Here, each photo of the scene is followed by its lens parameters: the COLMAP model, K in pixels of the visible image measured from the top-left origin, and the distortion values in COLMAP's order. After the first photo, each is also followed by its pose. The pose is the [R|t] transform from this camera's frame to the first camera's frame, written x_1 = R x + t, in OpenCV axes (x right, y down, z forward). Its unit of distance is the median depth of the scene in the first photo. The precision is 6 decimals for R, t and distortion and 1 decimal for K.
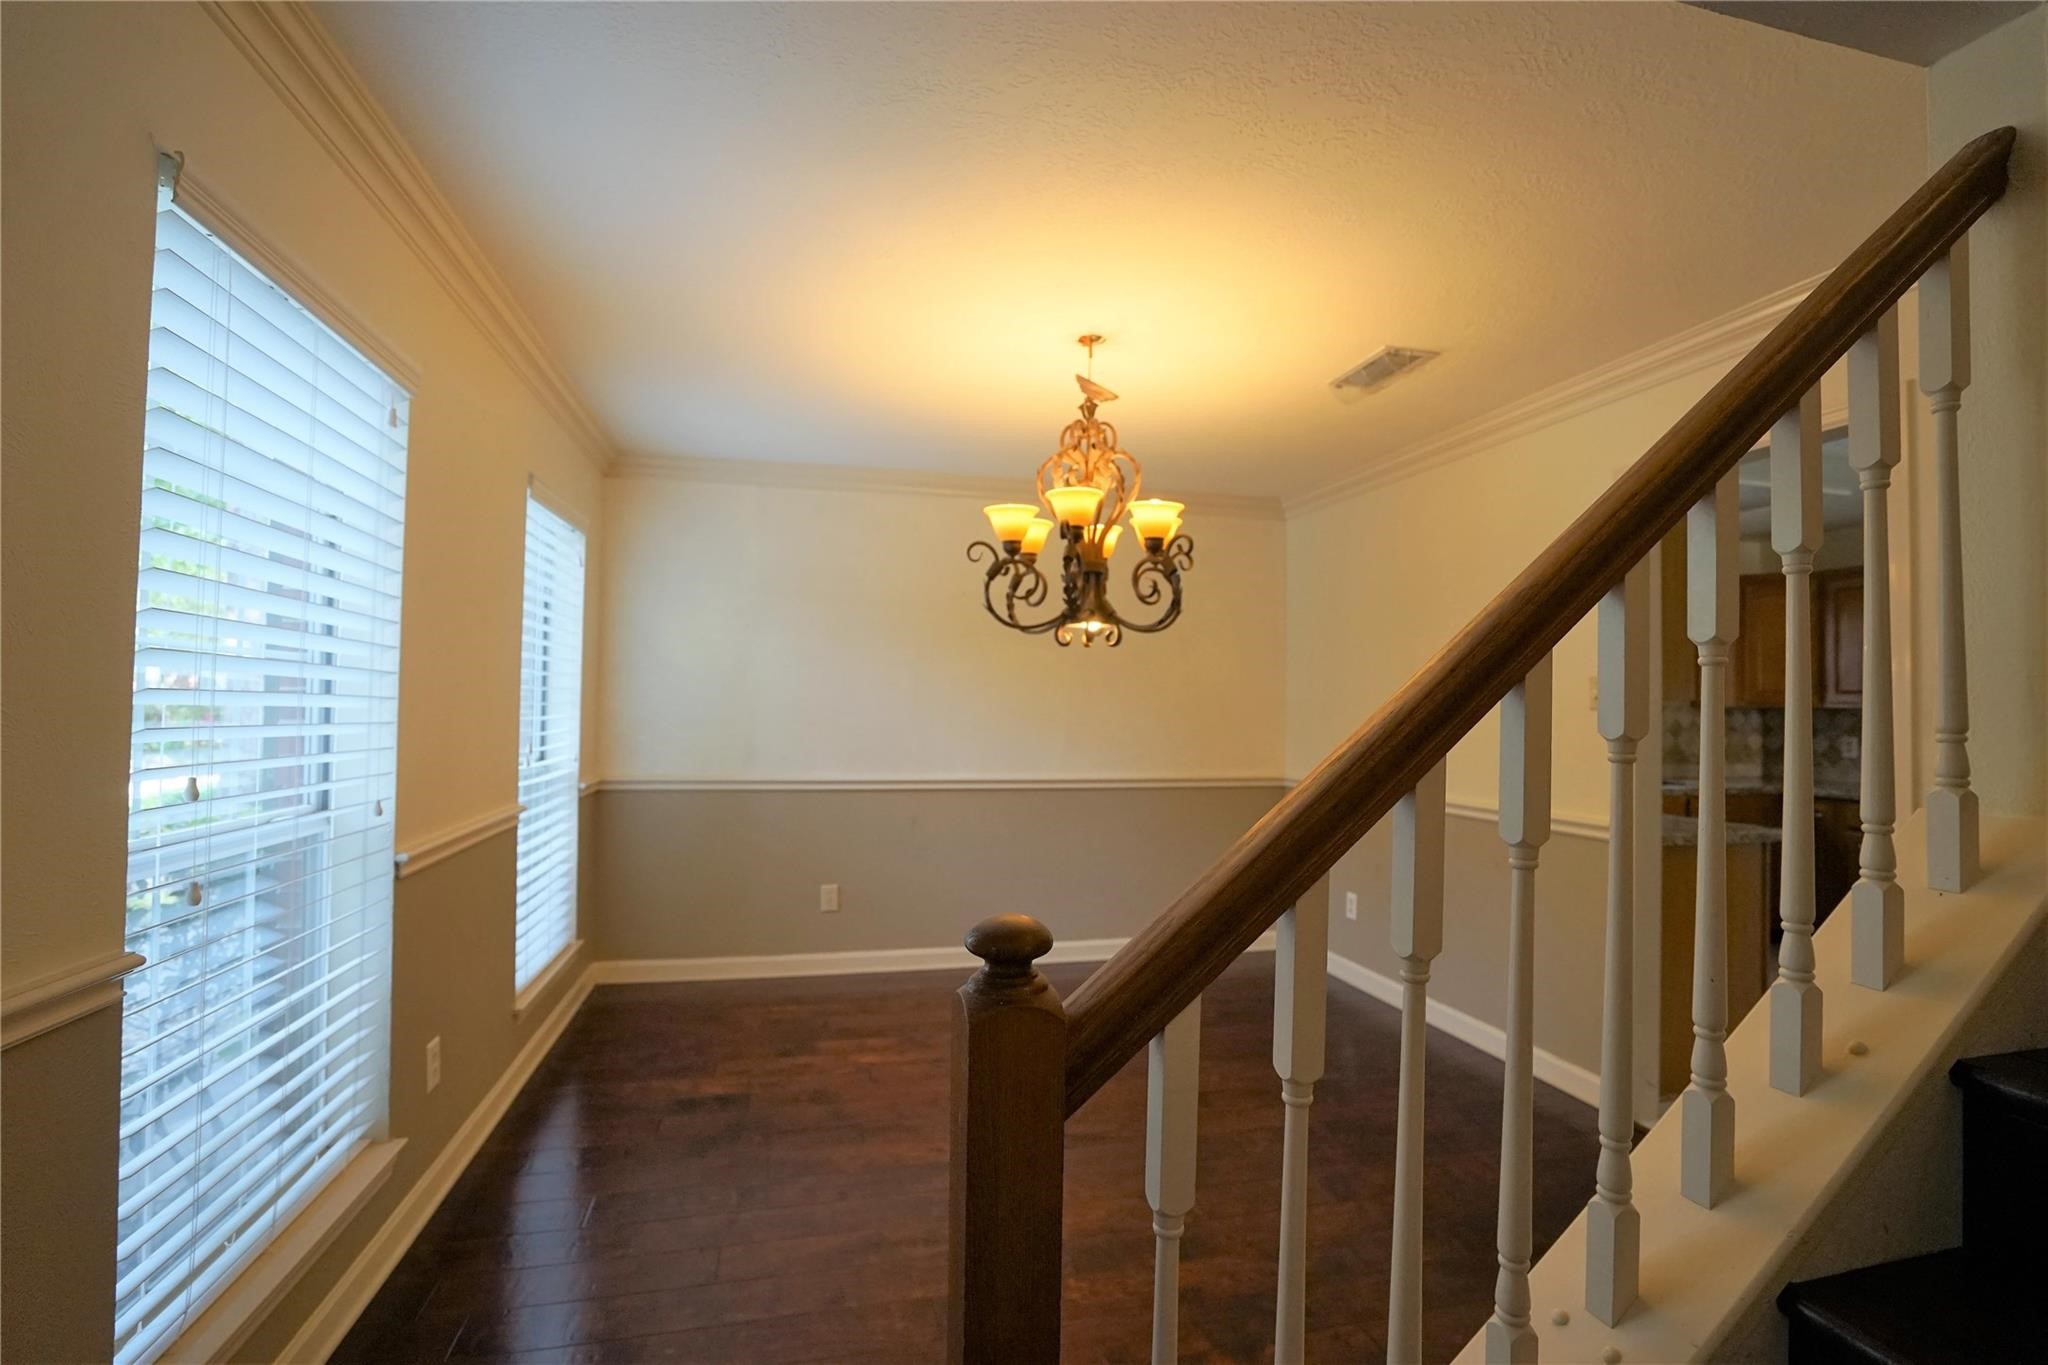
lens RADIAL K [[977.9, 0, 1024.0], [0, 977.9, 682.5], [0, 0, 1]] dist [-0.046262, 0.022790]
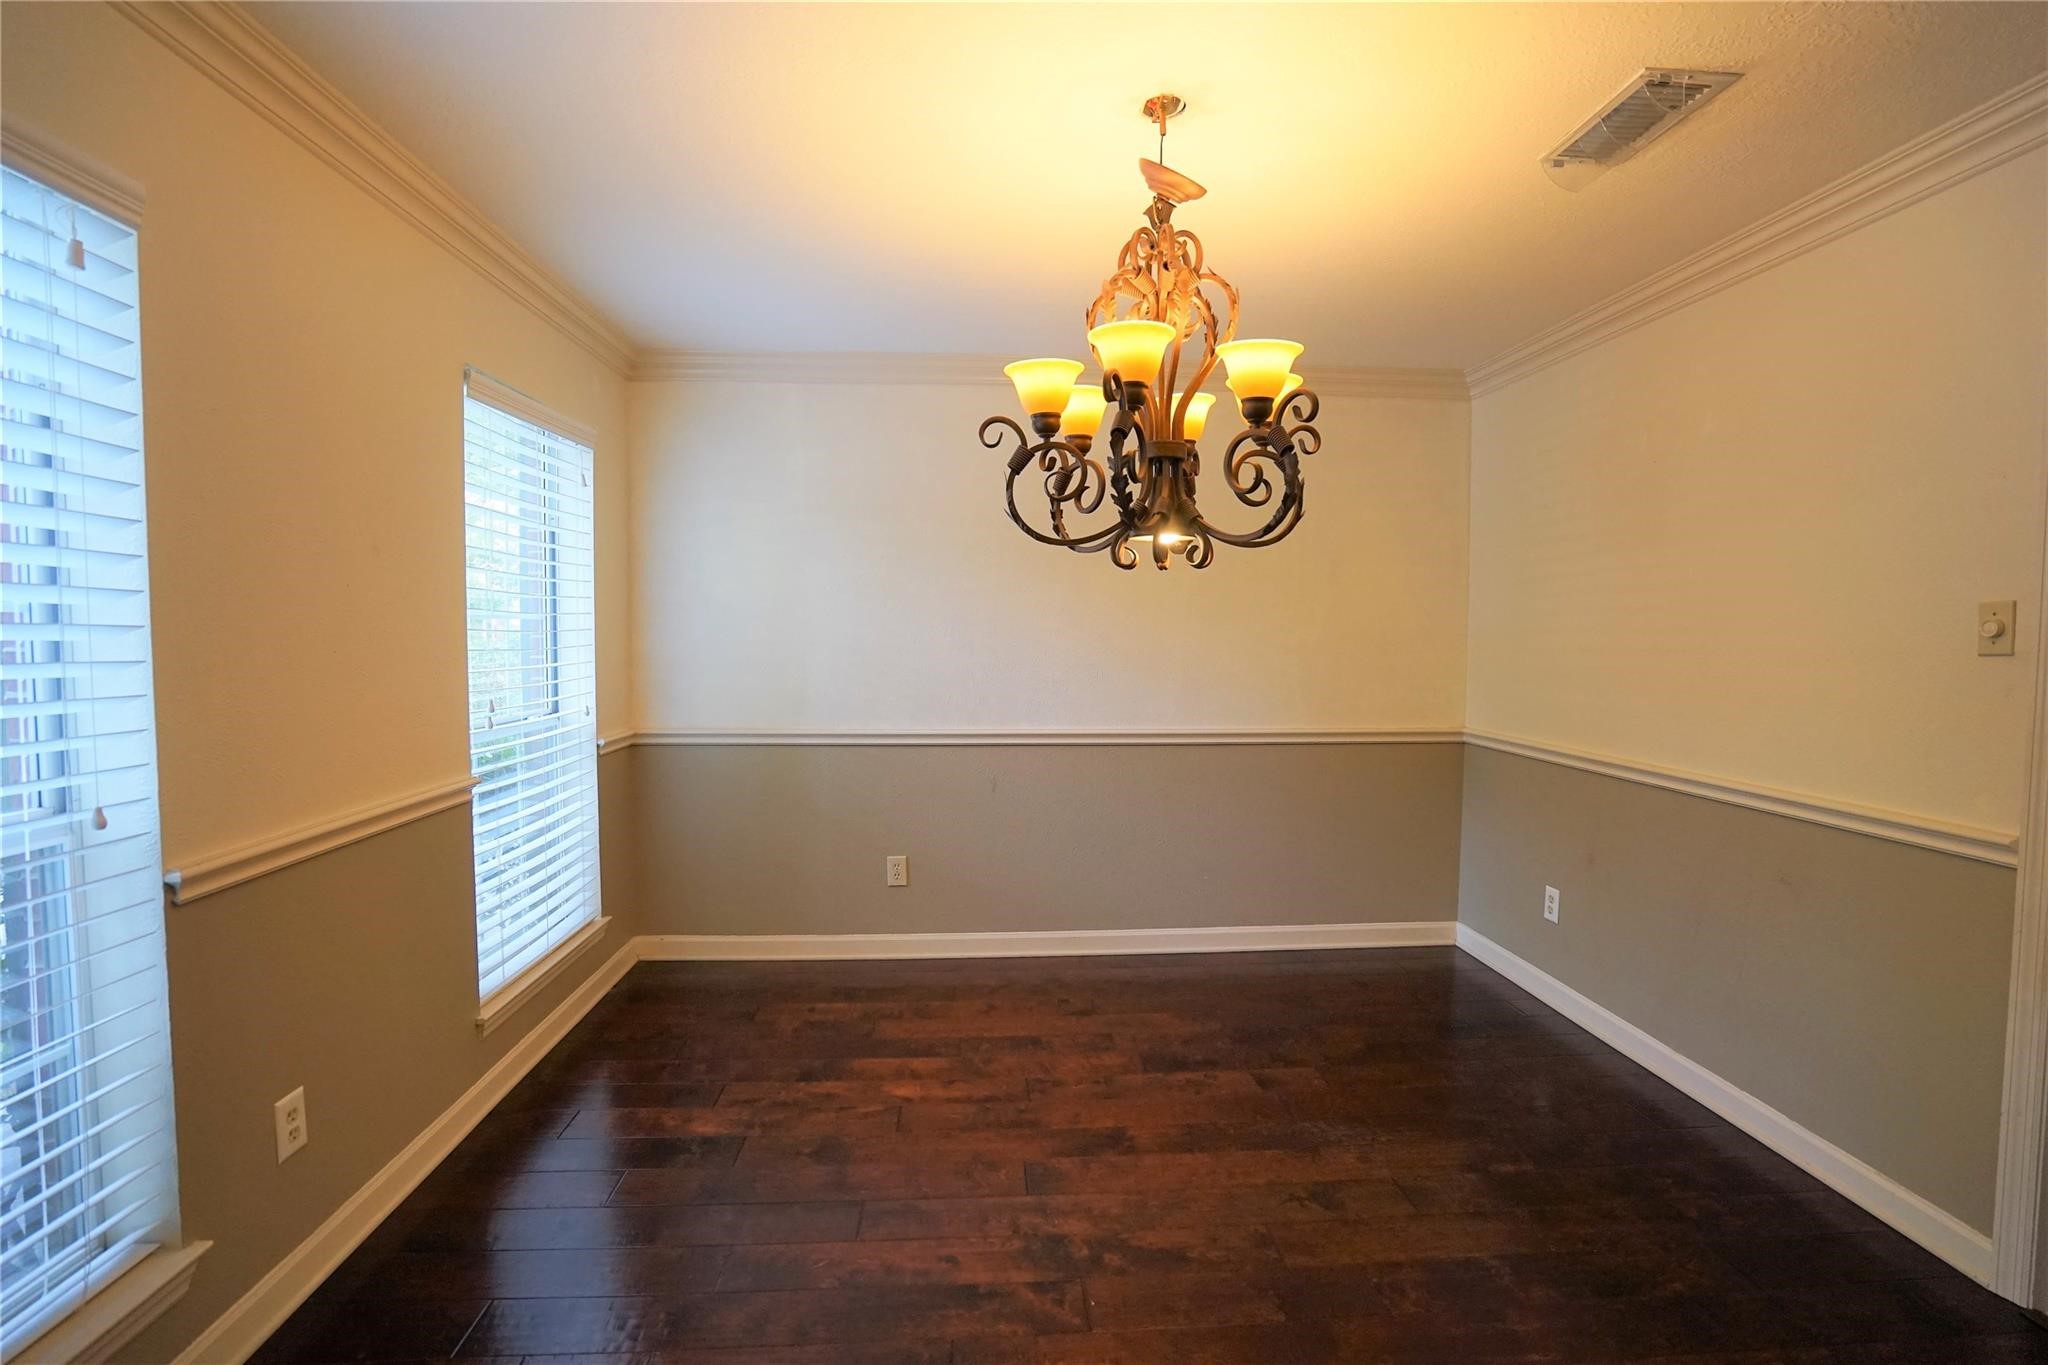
lens RADIAL K [[977.9, 0, 1024.0], [0, 977.9, 682.5], [0, 0, 1]] dist [-0.046262, 0.022790]
pose [[0.985873, 0.000300, -0.167495, 0.084875], [0.012501, 0.997077, 0.075367, -0.009666], [0.167028, -0.076397, 0.982988, 0.303363]]
